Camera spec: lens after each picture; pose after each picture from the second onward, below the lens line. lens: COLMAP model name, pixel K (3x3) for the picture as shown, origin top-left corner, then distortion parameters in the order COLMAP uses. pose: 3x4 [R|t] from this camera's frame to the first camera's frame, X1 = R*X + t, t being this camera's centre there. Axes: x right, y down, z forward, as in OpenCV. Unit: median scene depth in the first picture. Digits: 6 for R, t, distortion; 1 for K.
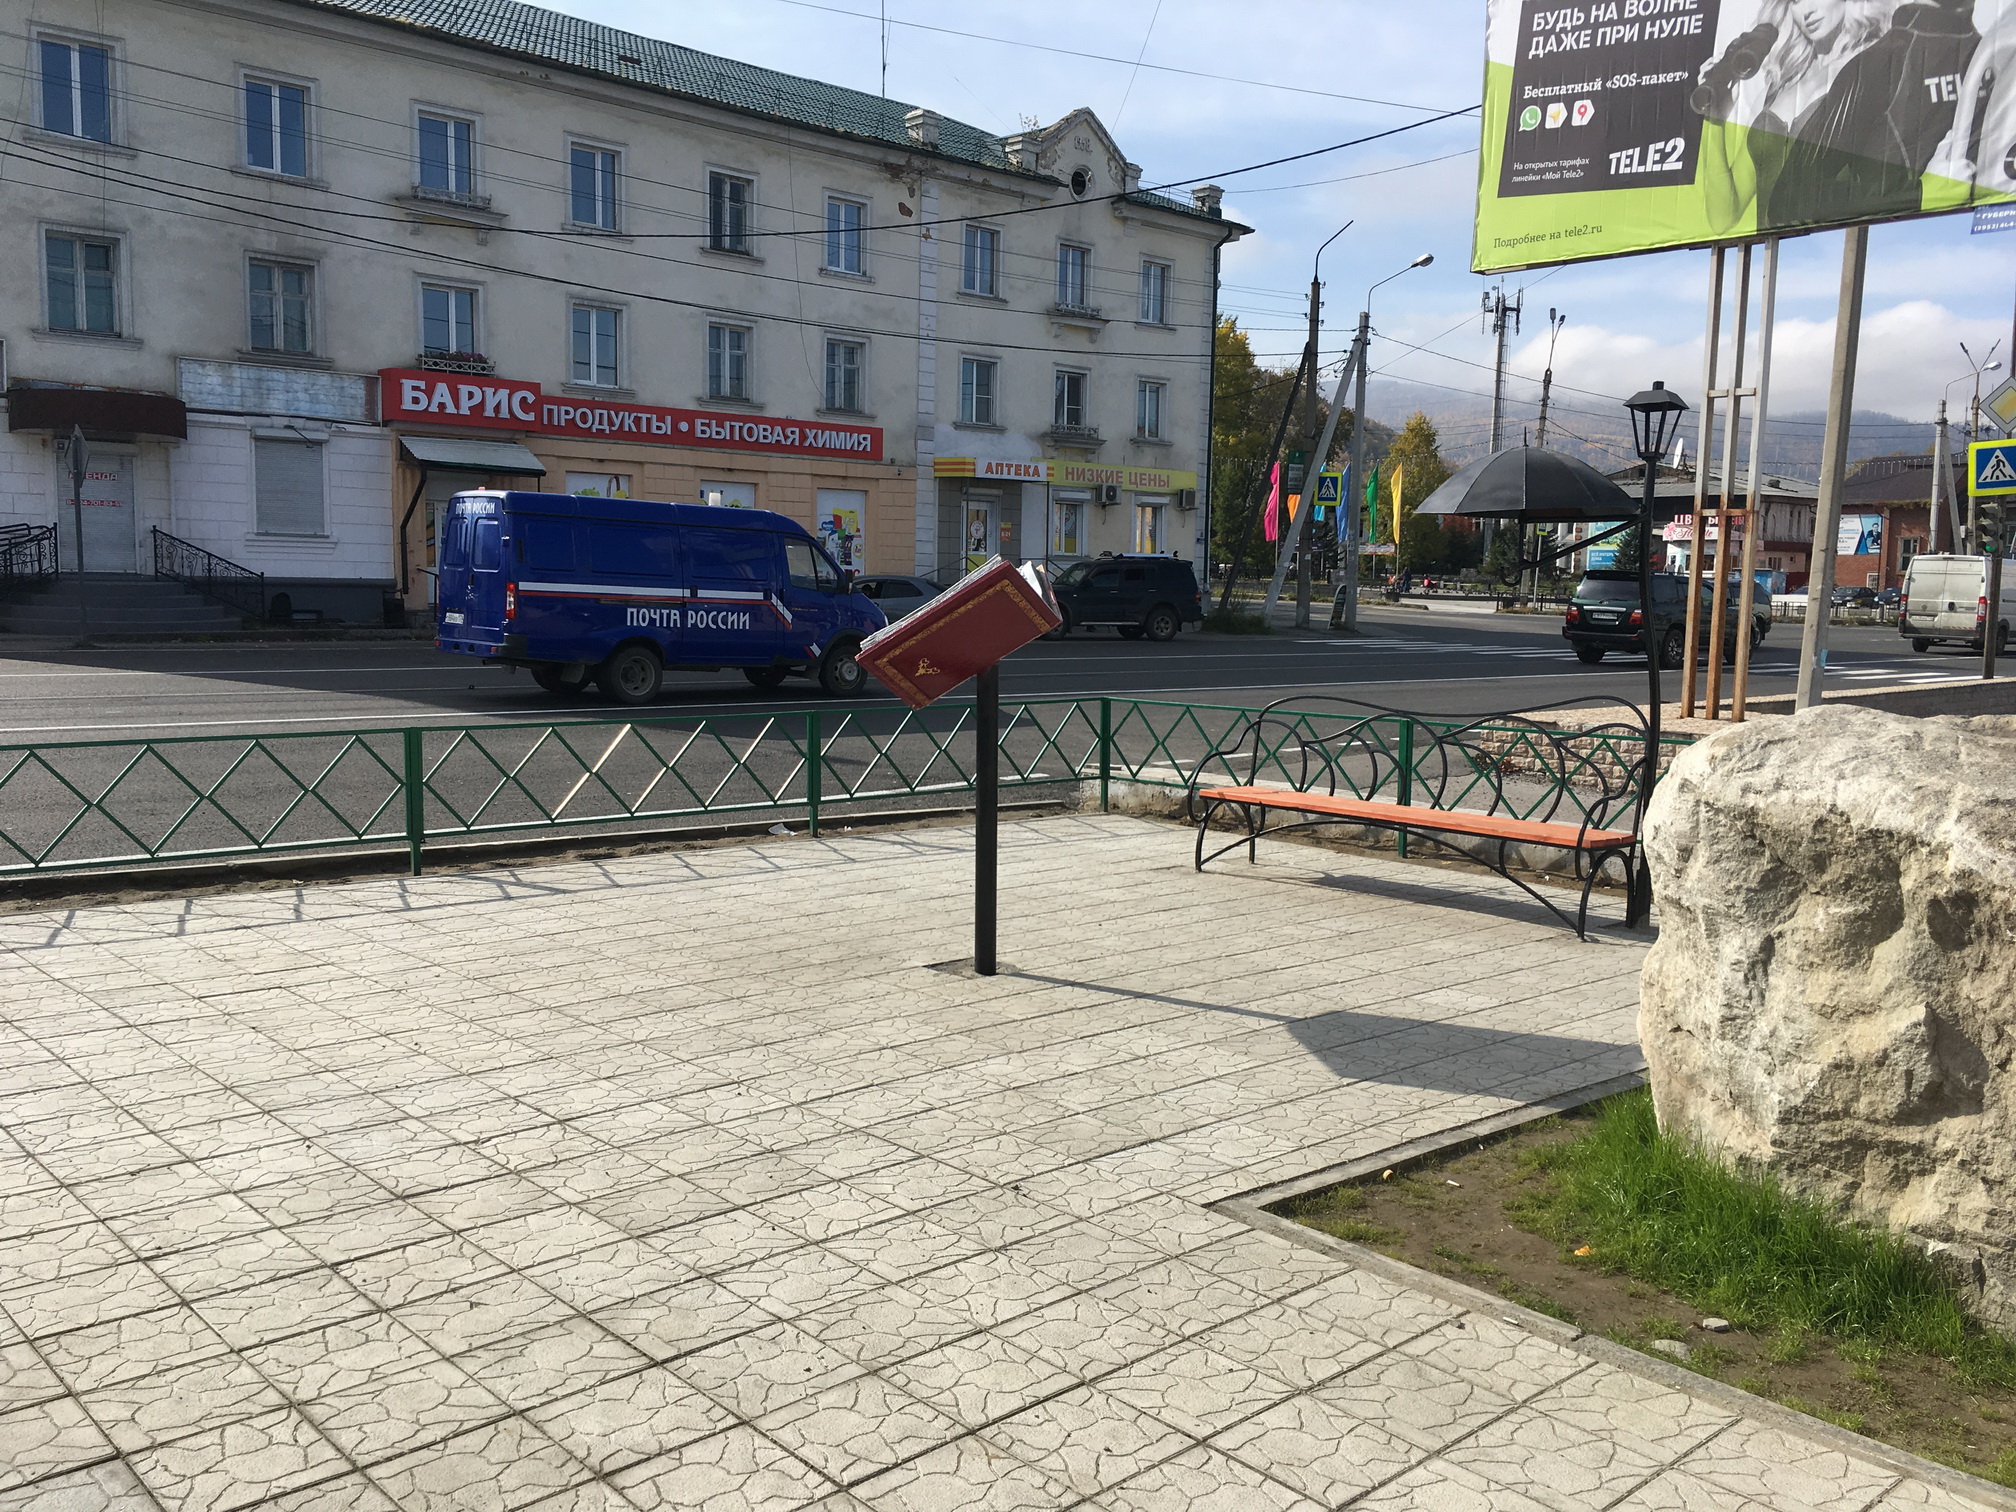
lens RADIAL K [[1709.3, 0, 1004.2], [0, 1709.3, 748.3], [0, 0, 1]] dist [0.064477, -0.082778]
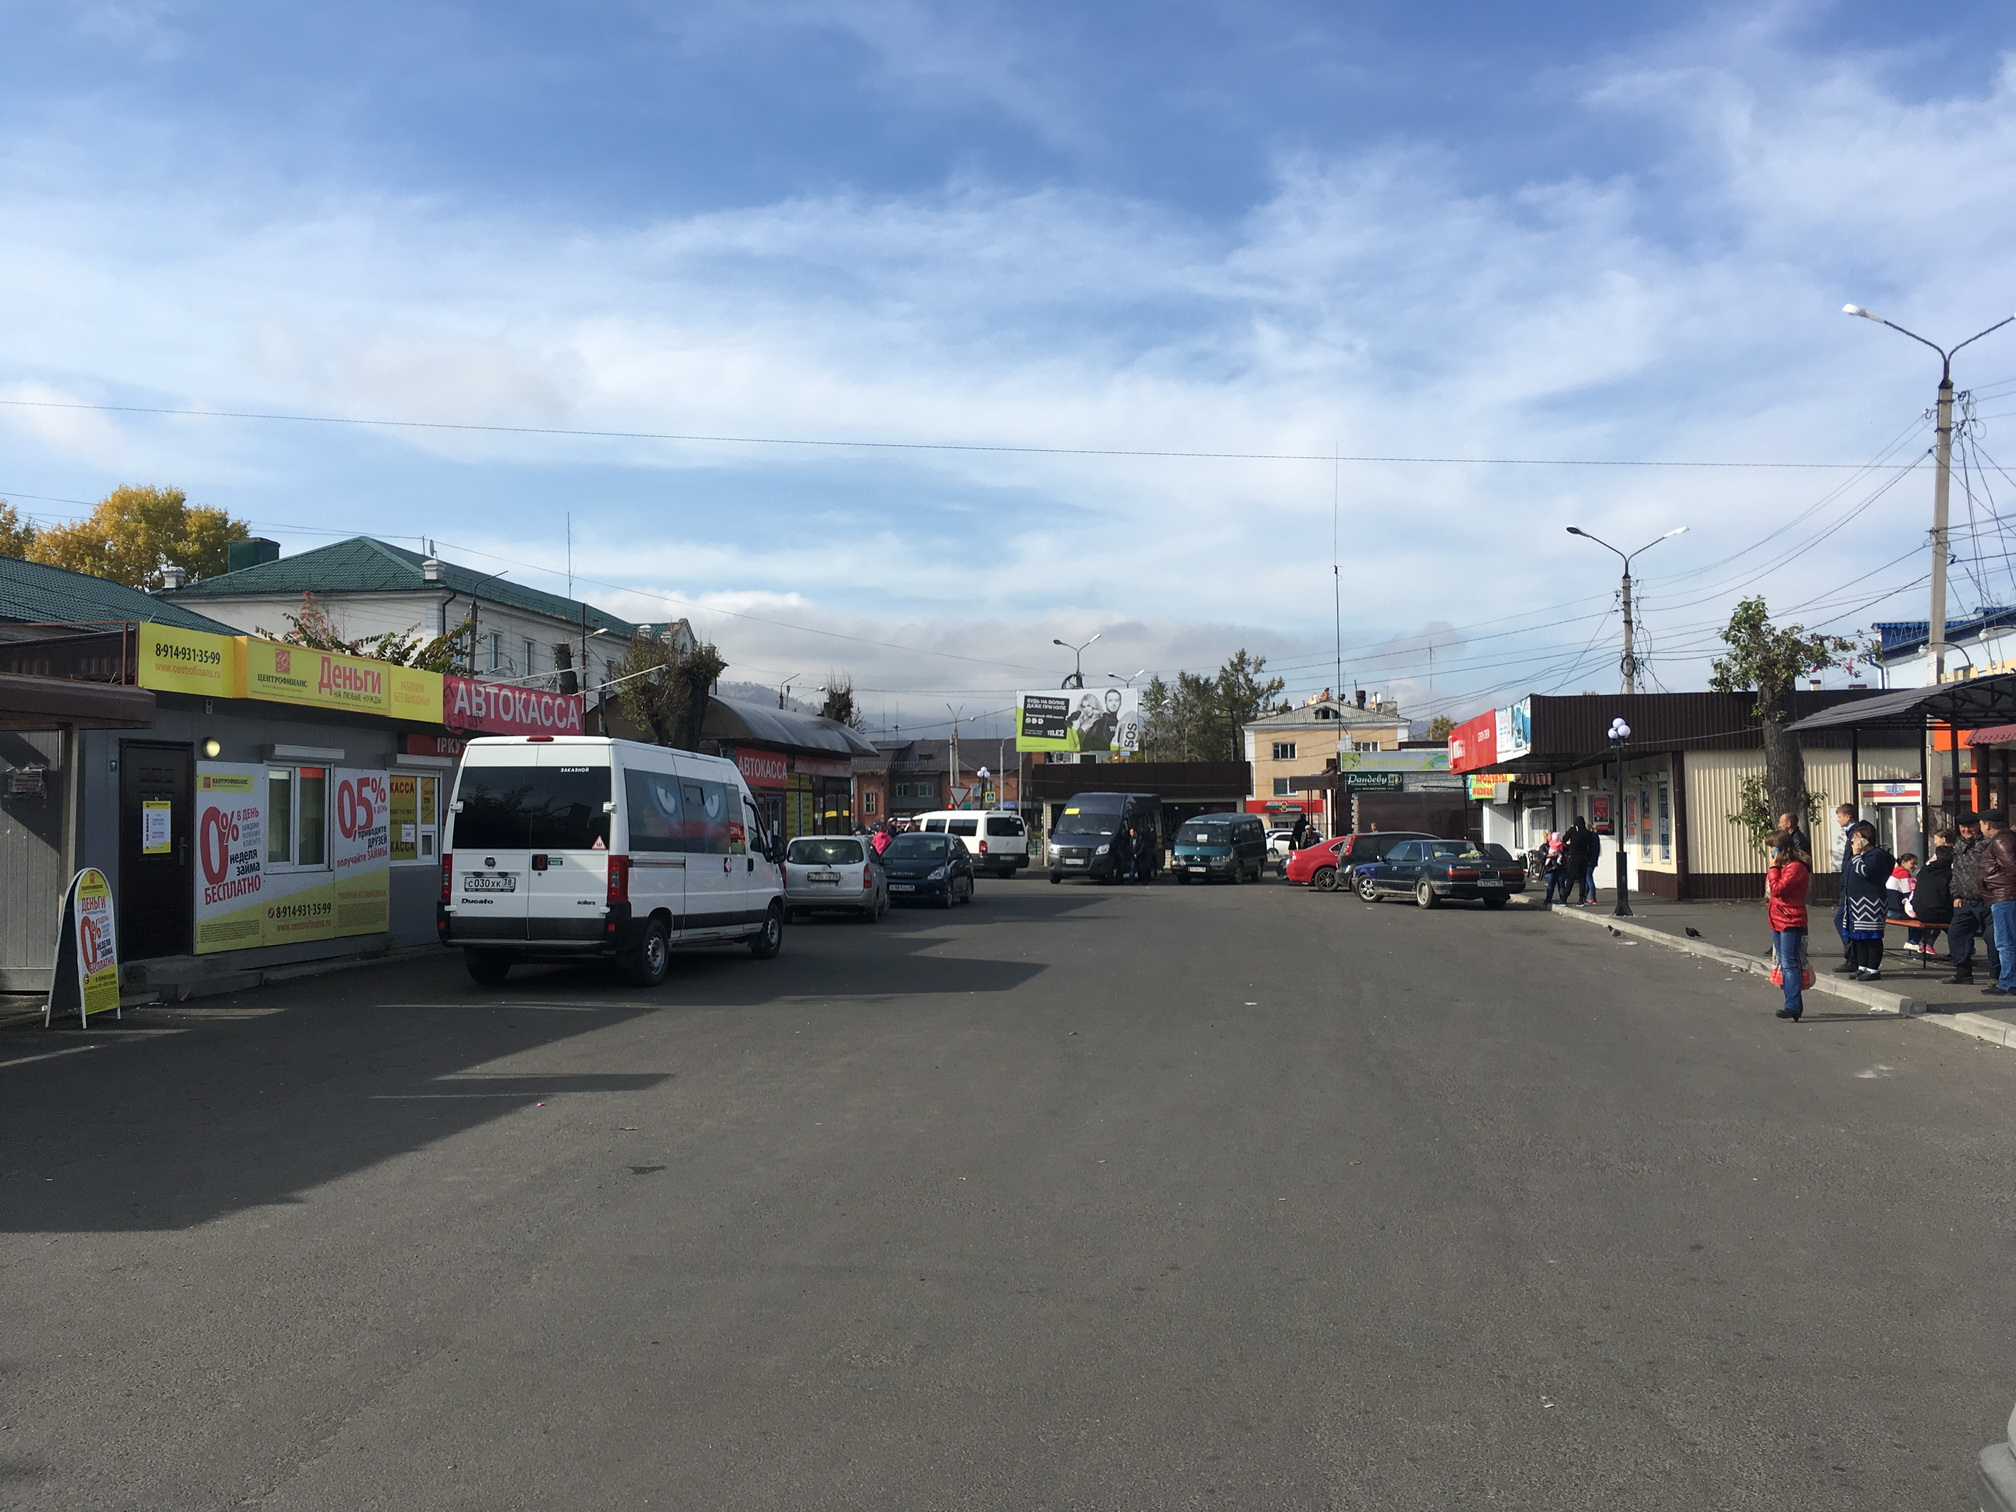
lens RADIAL K [[1709.3, 0, 1010.1], [0, 1709.3, 761.9], [0, 0, 1]] dist [0.064477, -0.082778]
pose [[0.802663, -0.007536, 0.596386, -2.421215], [0.088652, 0.990320, -0.106800, 0.222718], [-0.589808, 0.138595, 0.795561, -2.546053]]
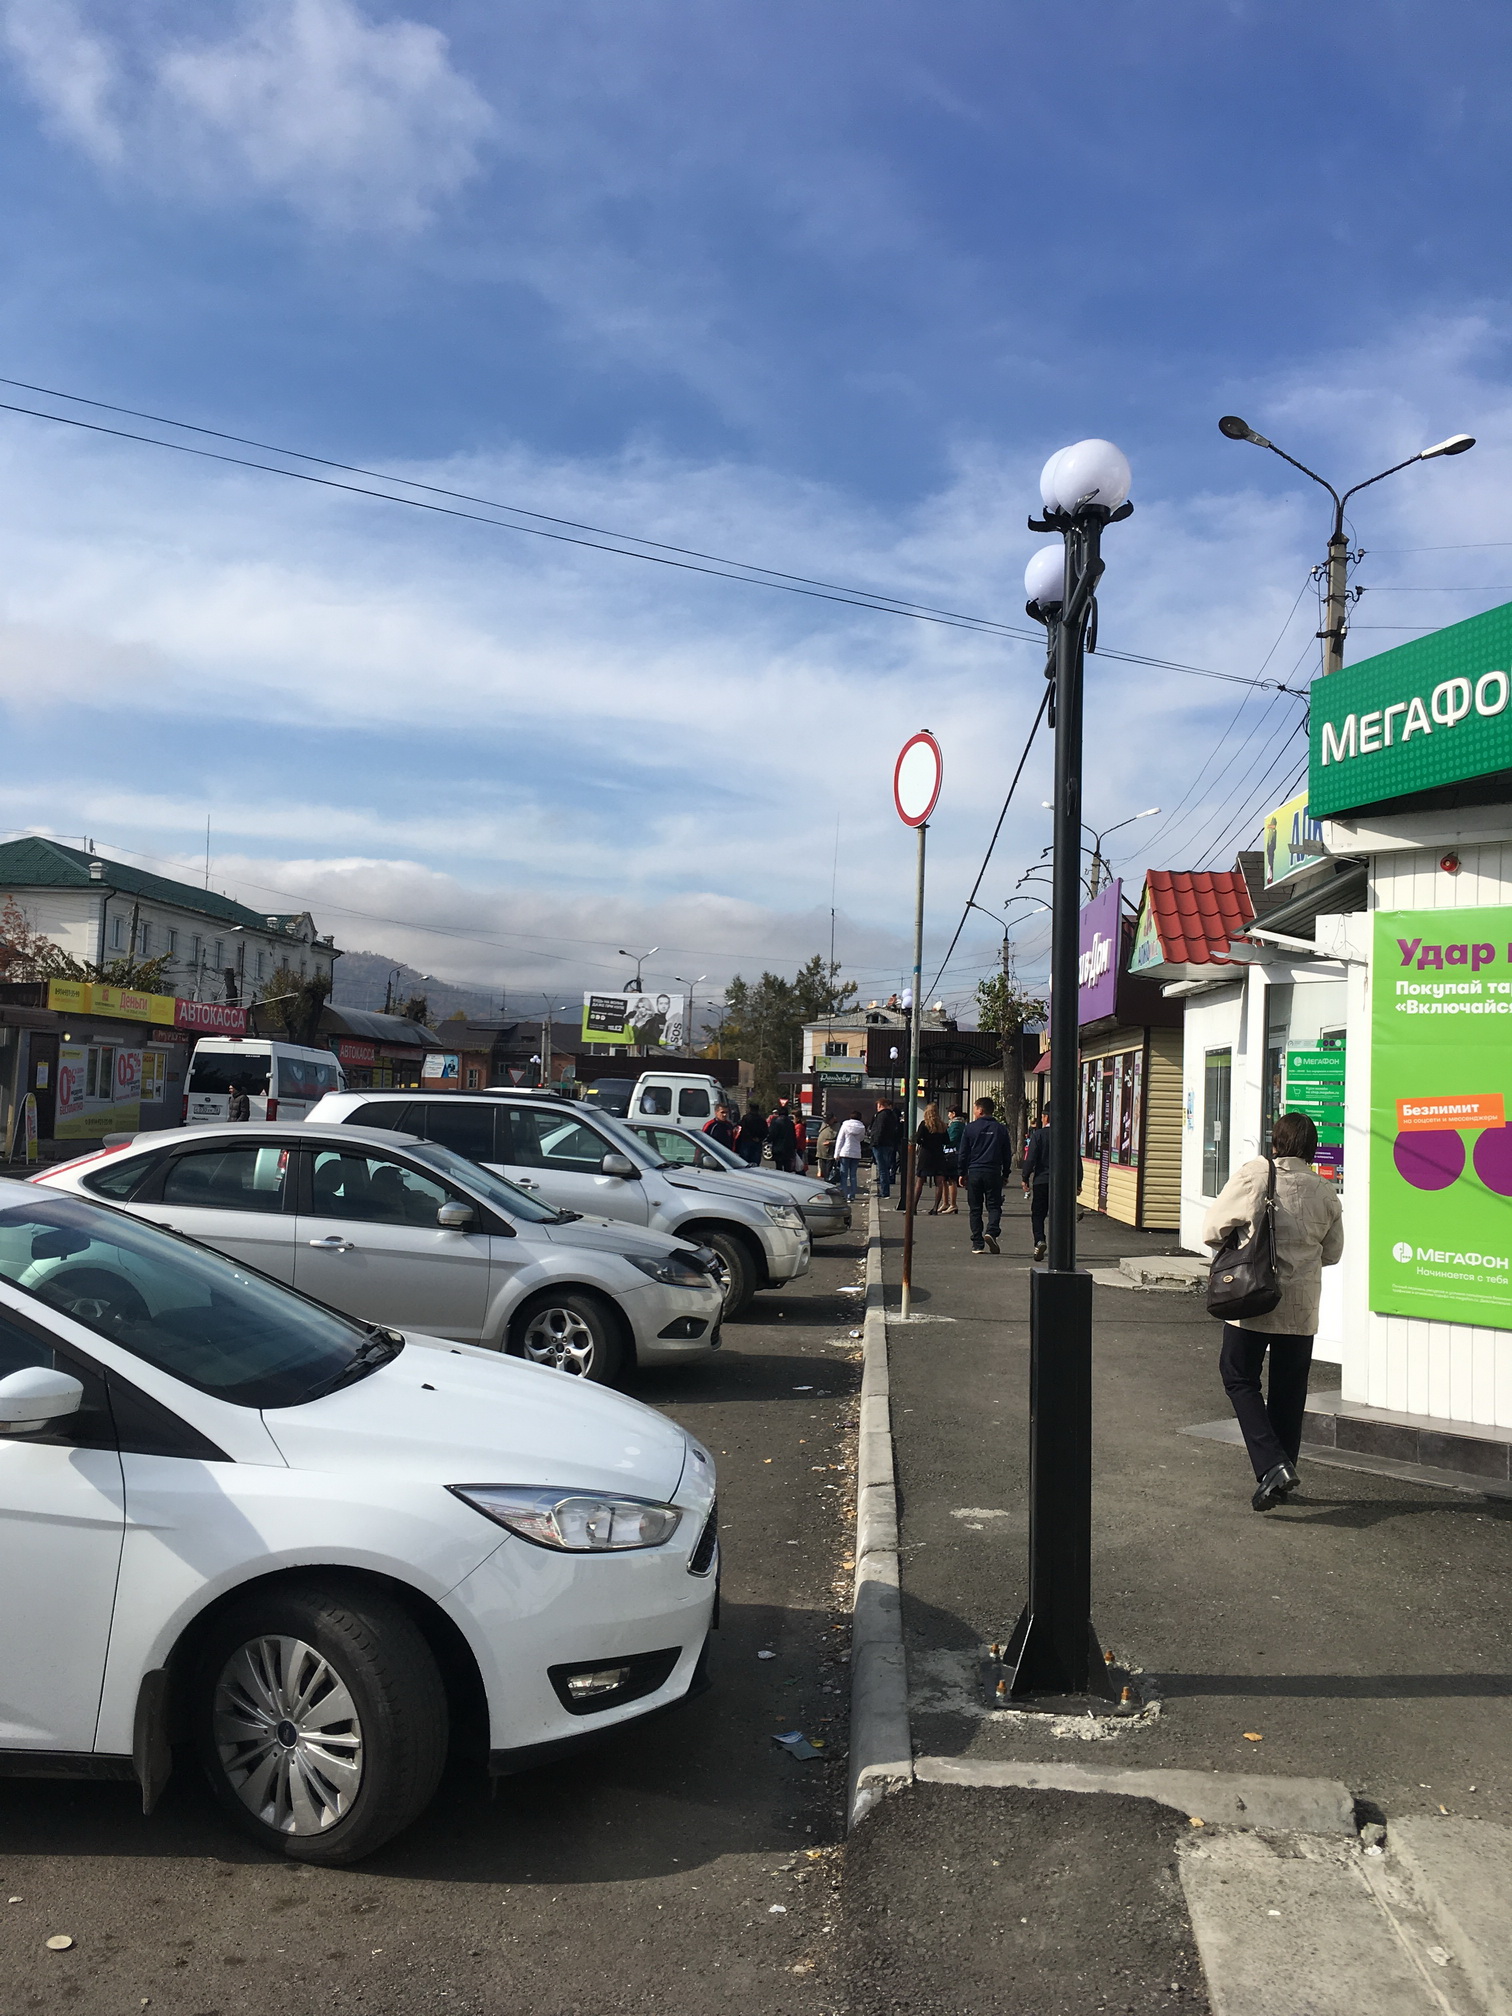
lens RADIAL K [[1709.3, 0, 763.9], [0, 1709.3, 1007.0], [0, 0, 1]] dist [0.064477, -0.082778]
pose [[0.753806, 0.043541, 0.655652, -2.867728], [0.051171, 0.990882, -0.124634, 0.316449], [-0.655101, 0.127501, 0.744705, -3.437936]]
